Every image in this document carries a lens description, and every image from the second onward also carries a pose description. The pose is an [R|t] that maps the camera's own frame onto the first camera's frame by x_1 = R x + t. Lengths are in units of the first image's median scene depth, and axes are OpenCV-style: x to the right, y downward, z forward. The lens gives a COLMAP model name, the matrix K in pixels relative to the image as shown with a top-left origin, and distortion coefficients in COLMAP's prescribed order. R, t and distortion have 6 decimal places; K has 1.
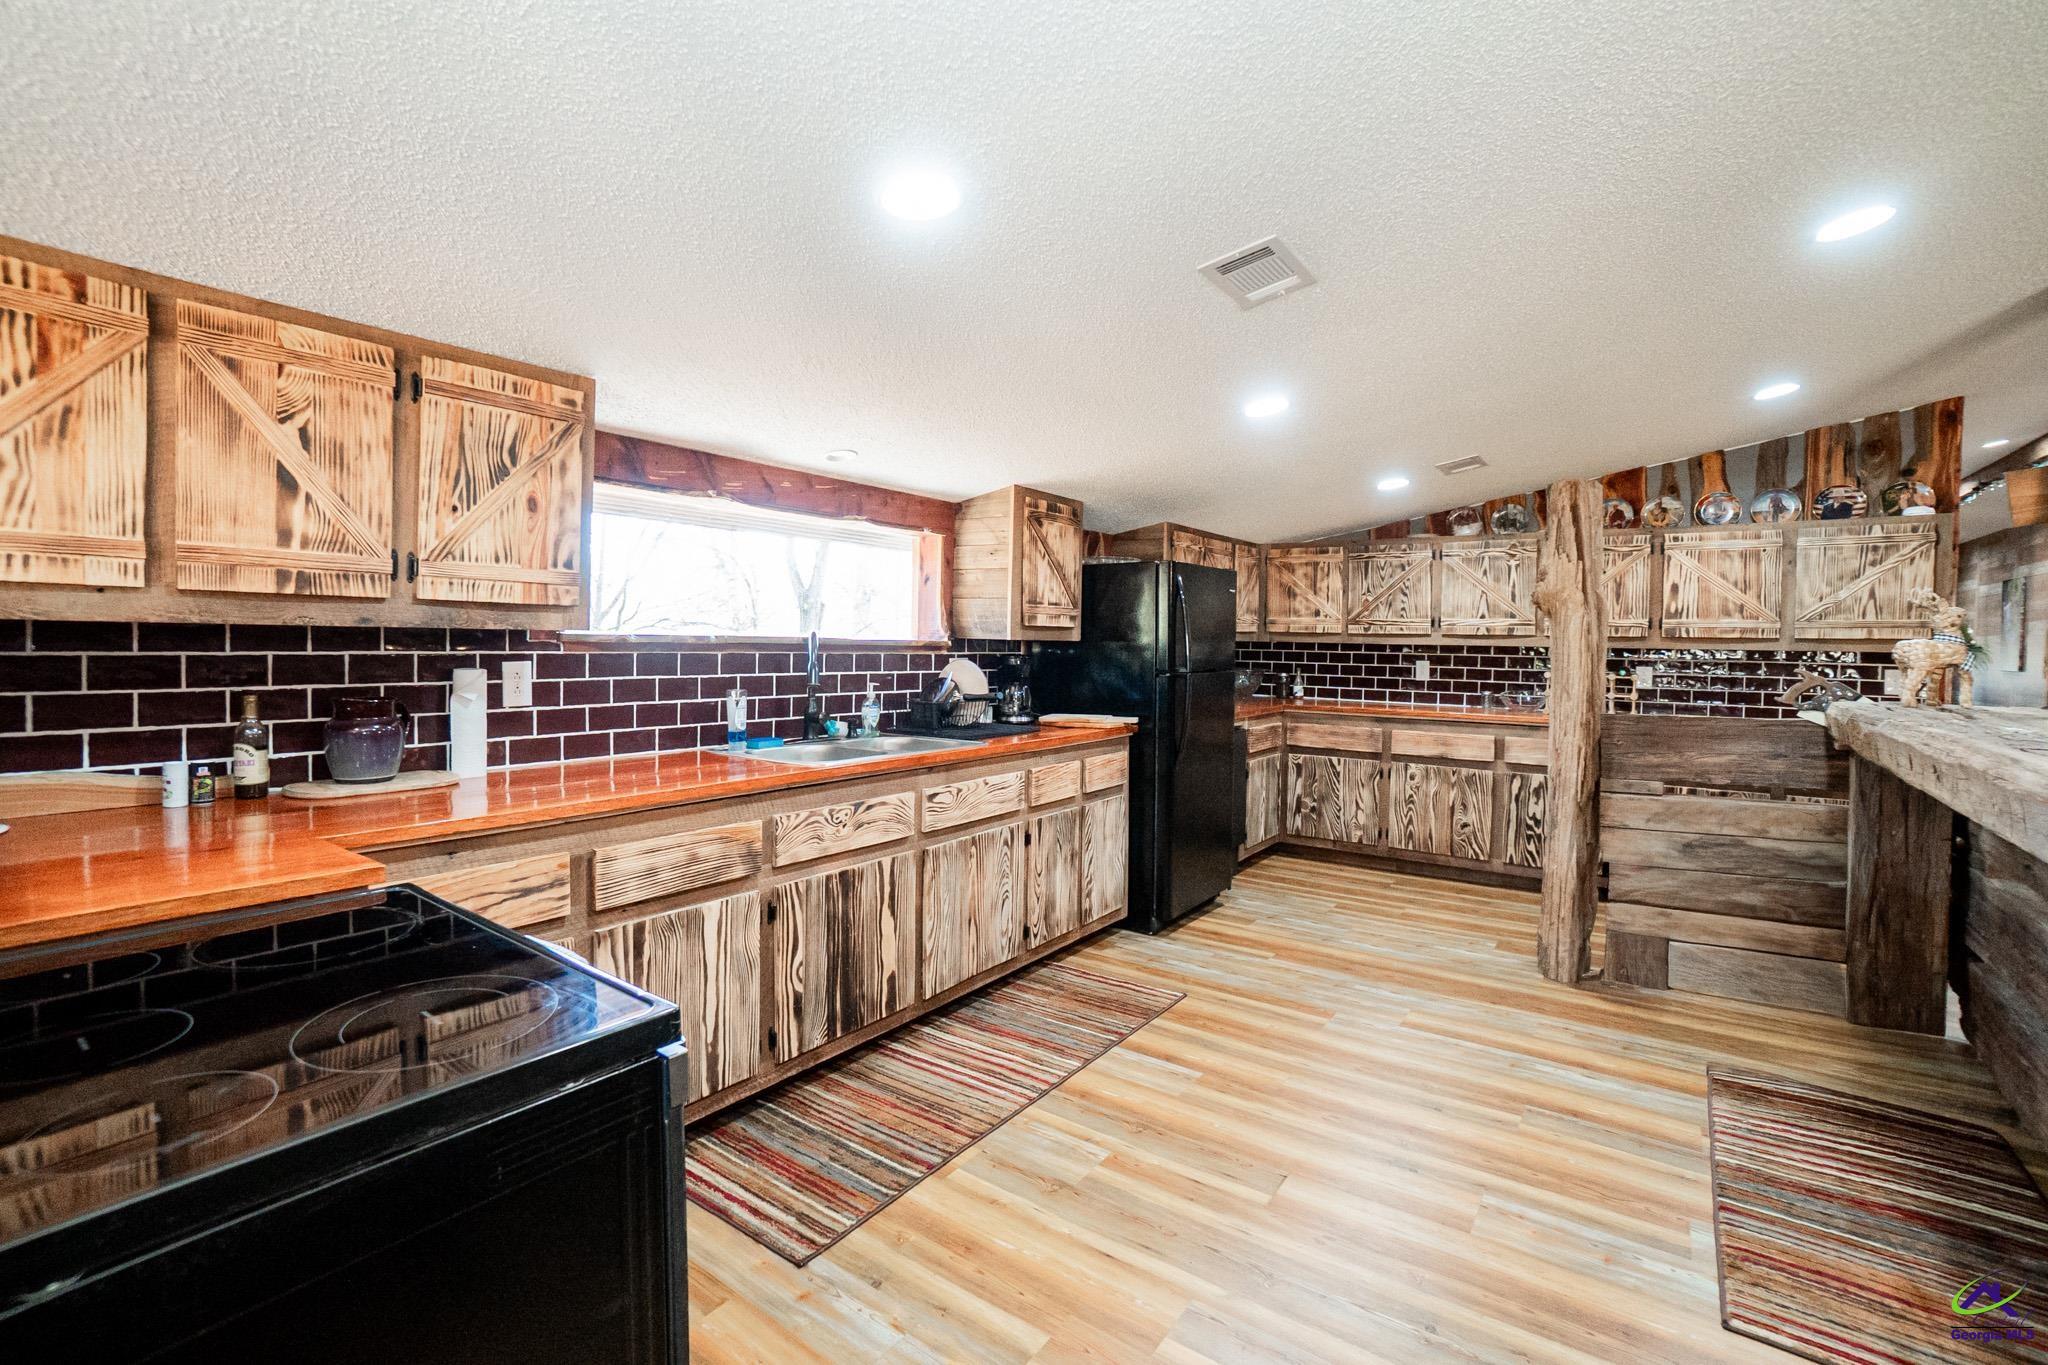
lens RADIAL K [[931.2, 0, 1004.0], [0, 931.2, 670.7], [0, 0, 1]] dist [-0.057319, 0.020447]
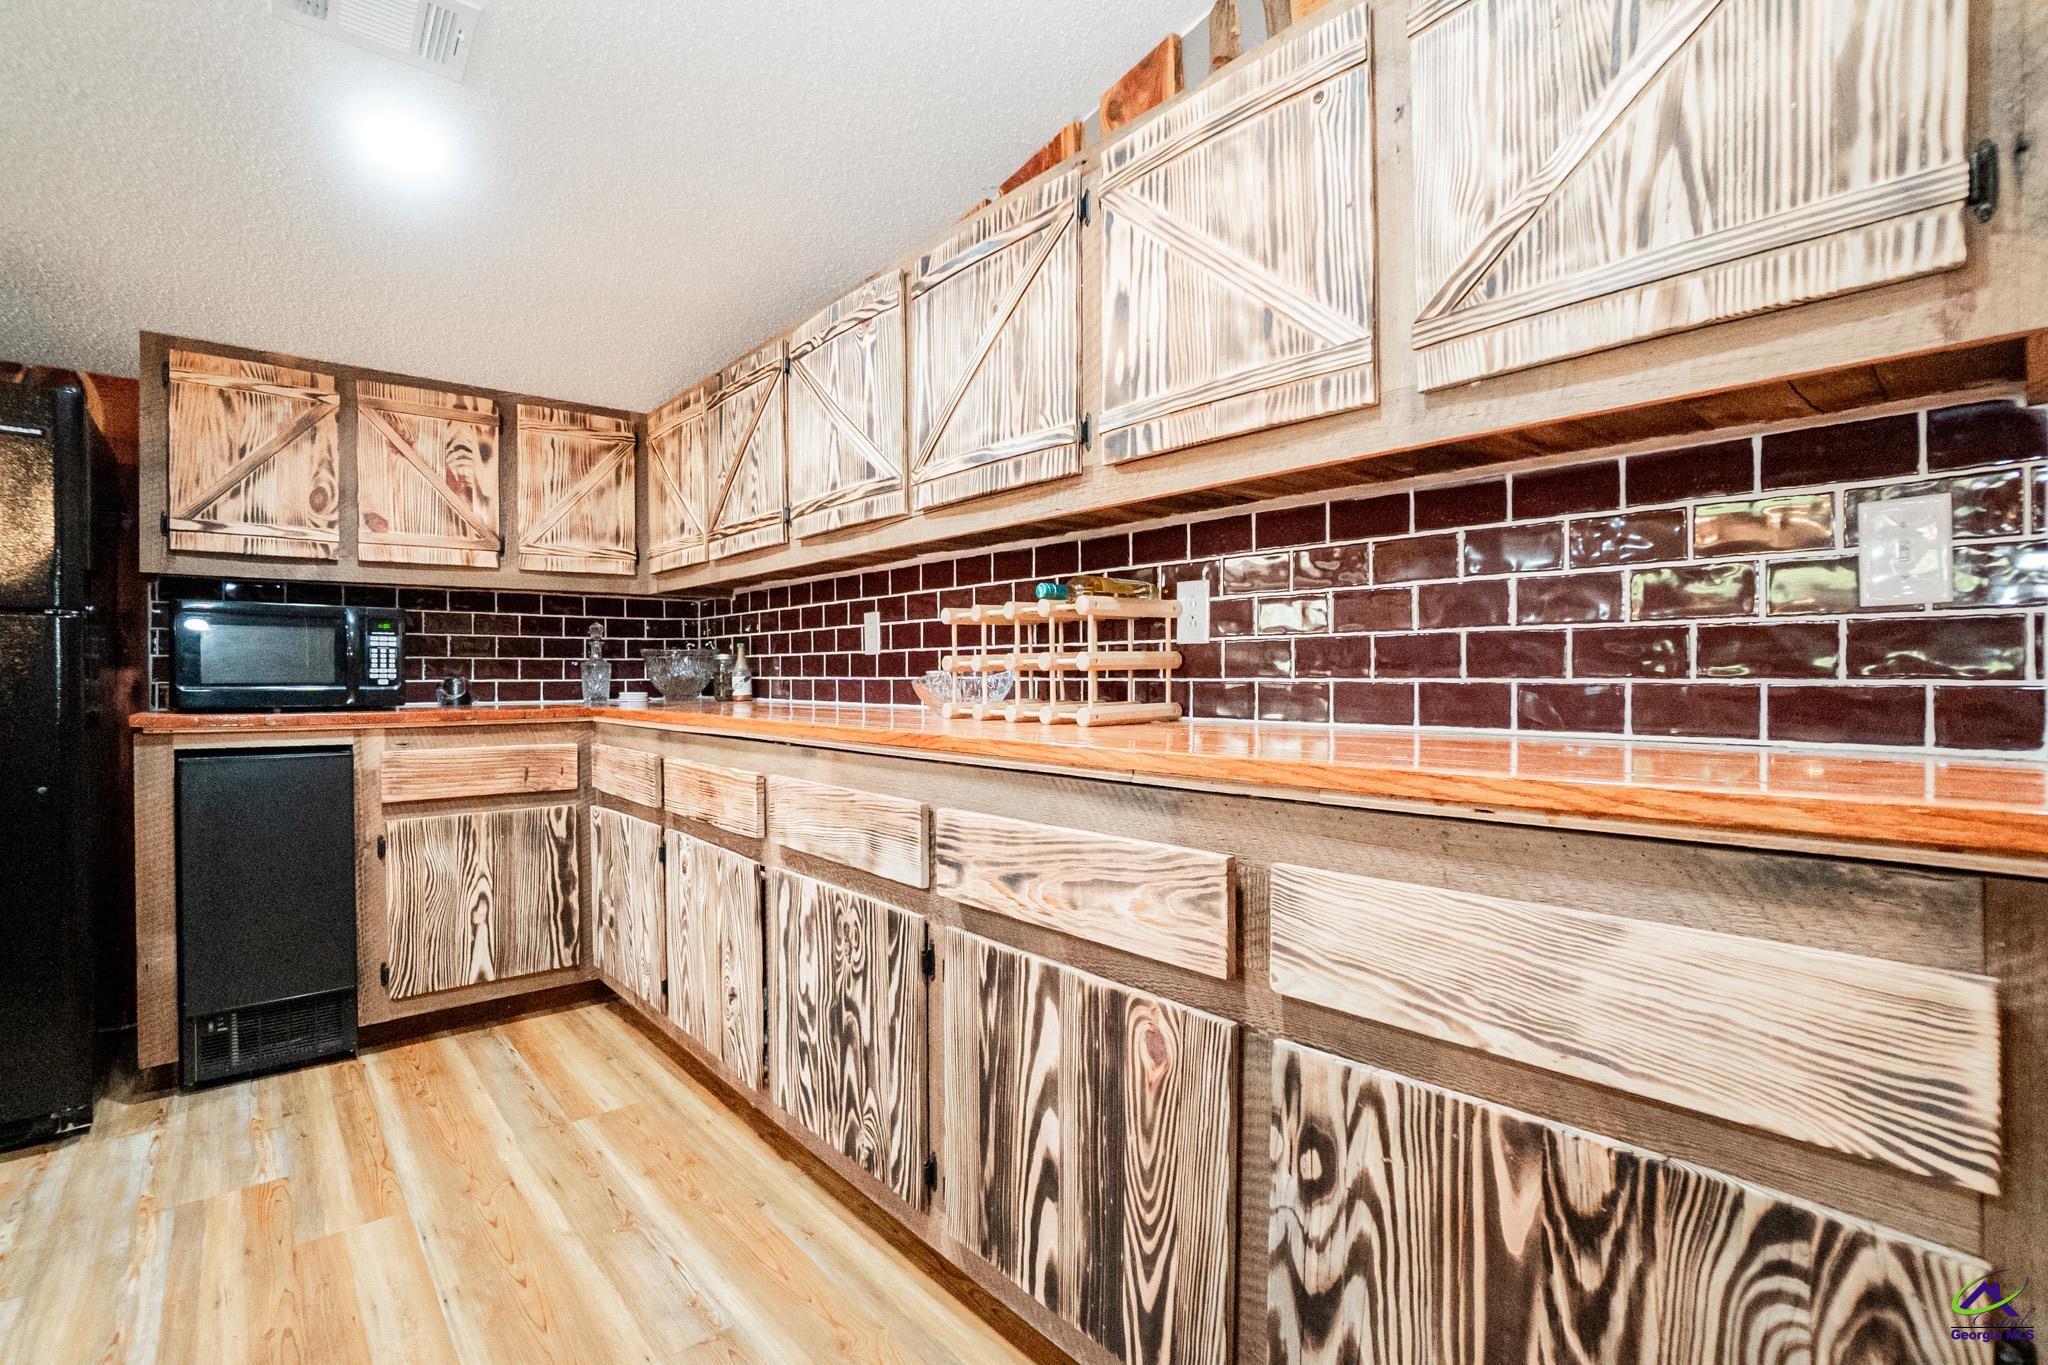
lens RADIAL K [[958.1, 0, 992.8], [0, 958.1, 688.2], [0, 0, 1]] dist [-0.058136, 0.022383]
pose [[0.971915, -0.013768, -0.234929, 1.091622], [0.008201, 0.999662, -0.024656, 0.069261], [0.235189, 0.022037, 0.971700, 0.950878]]
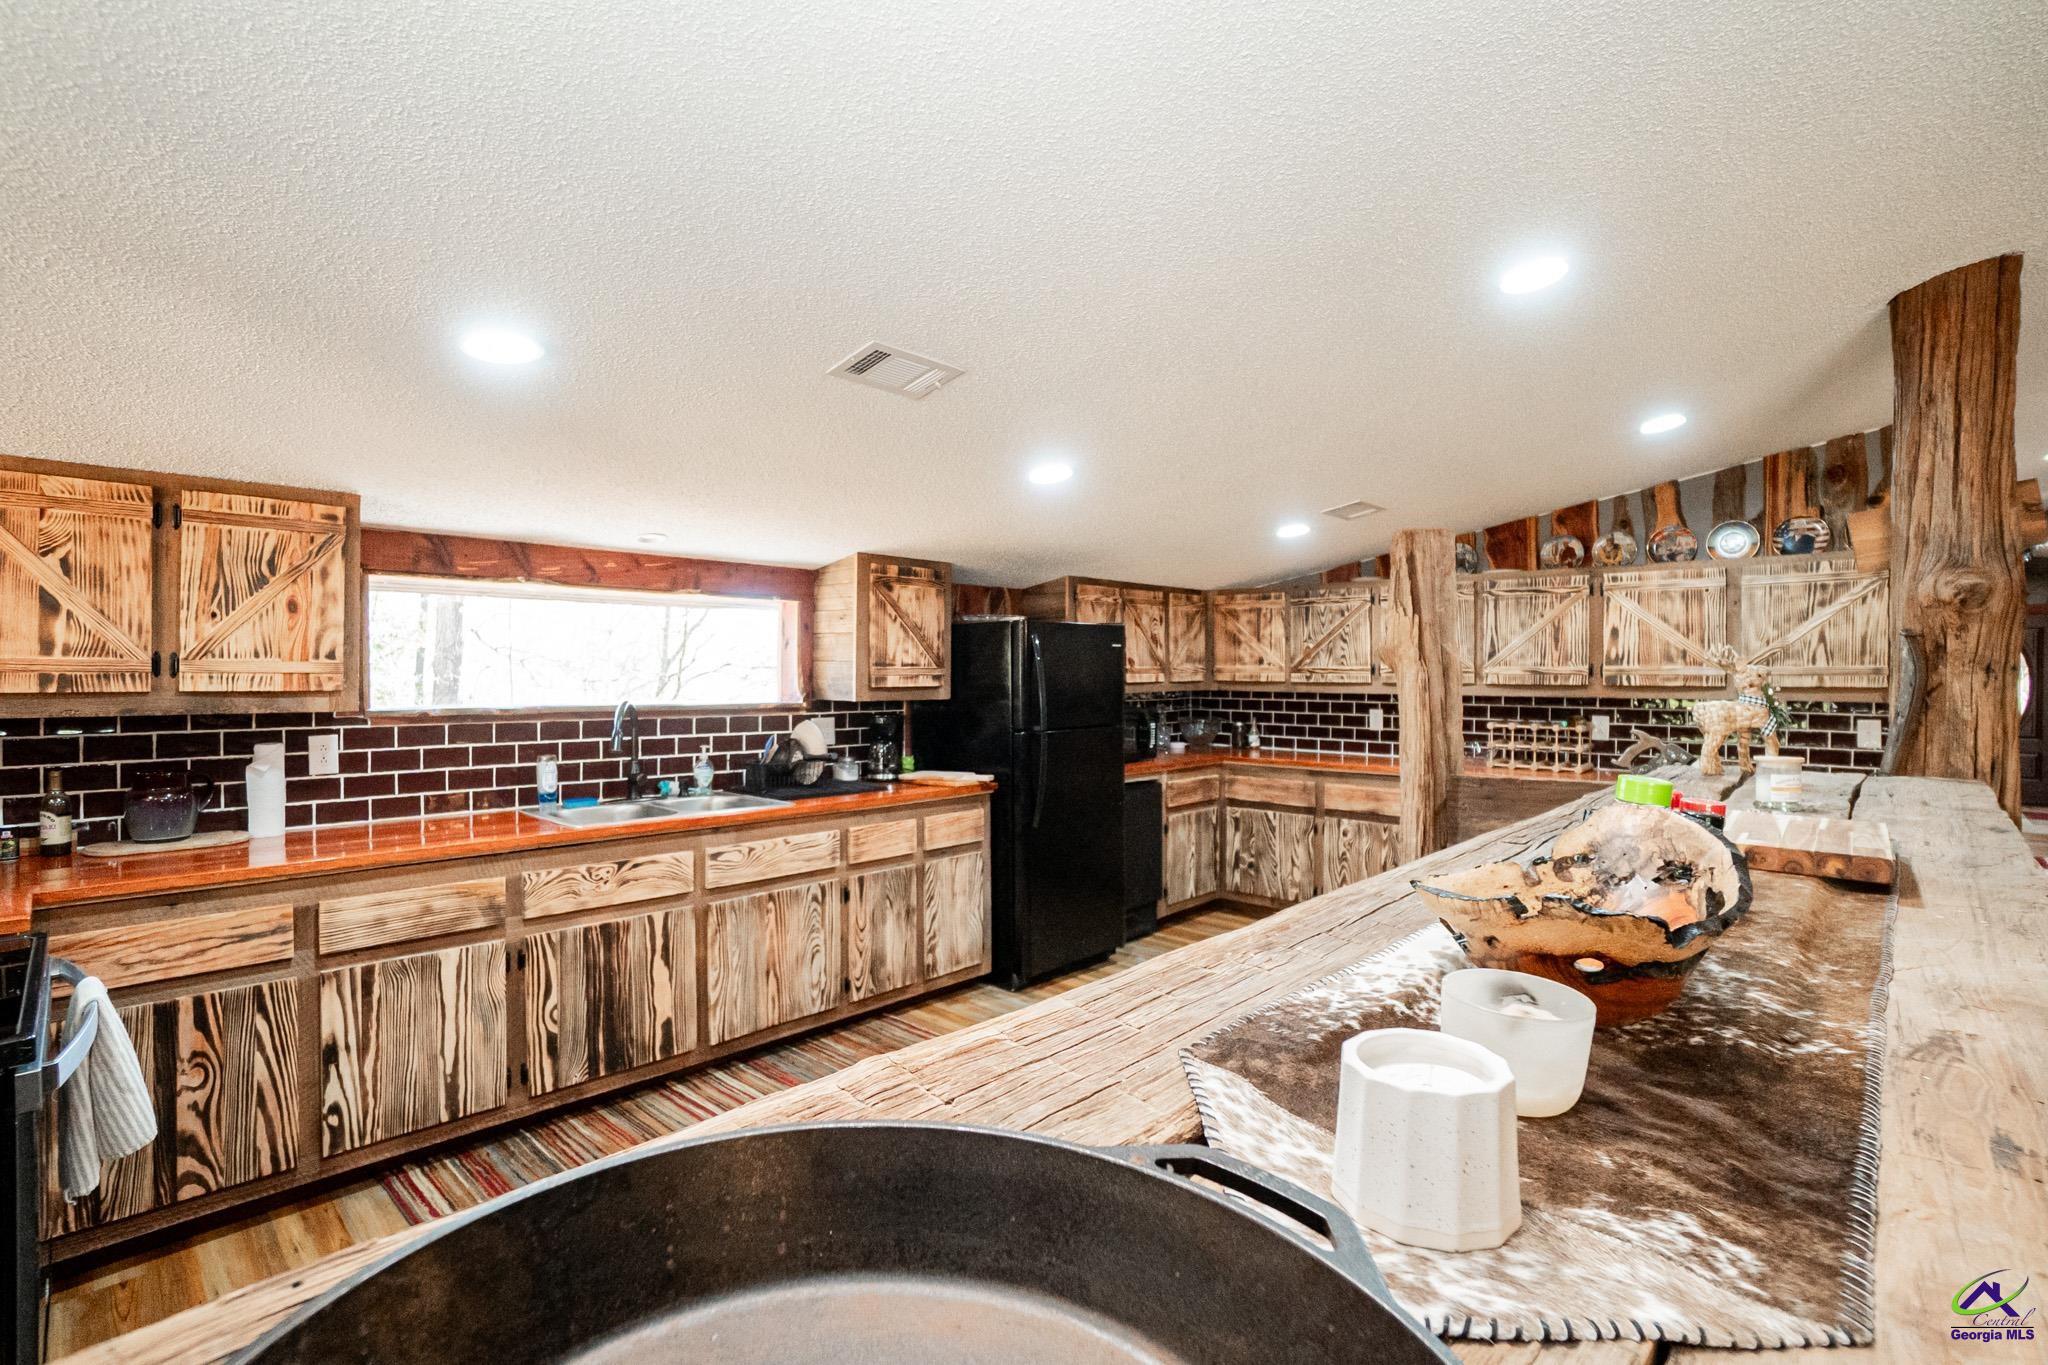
lens RADIAL K [[958.1, 0, 992.8], [0, 958.1, 688.2], [0, 0, 1]] dist [-0.058136, 0.022383]
pose [[0.990890, -0.010464, -0.134266, 0.339244], [0.007890, 0.999775, -0.019686, -0.028851], [0.134442, 0.018448, 0.990750, -0.041707]]
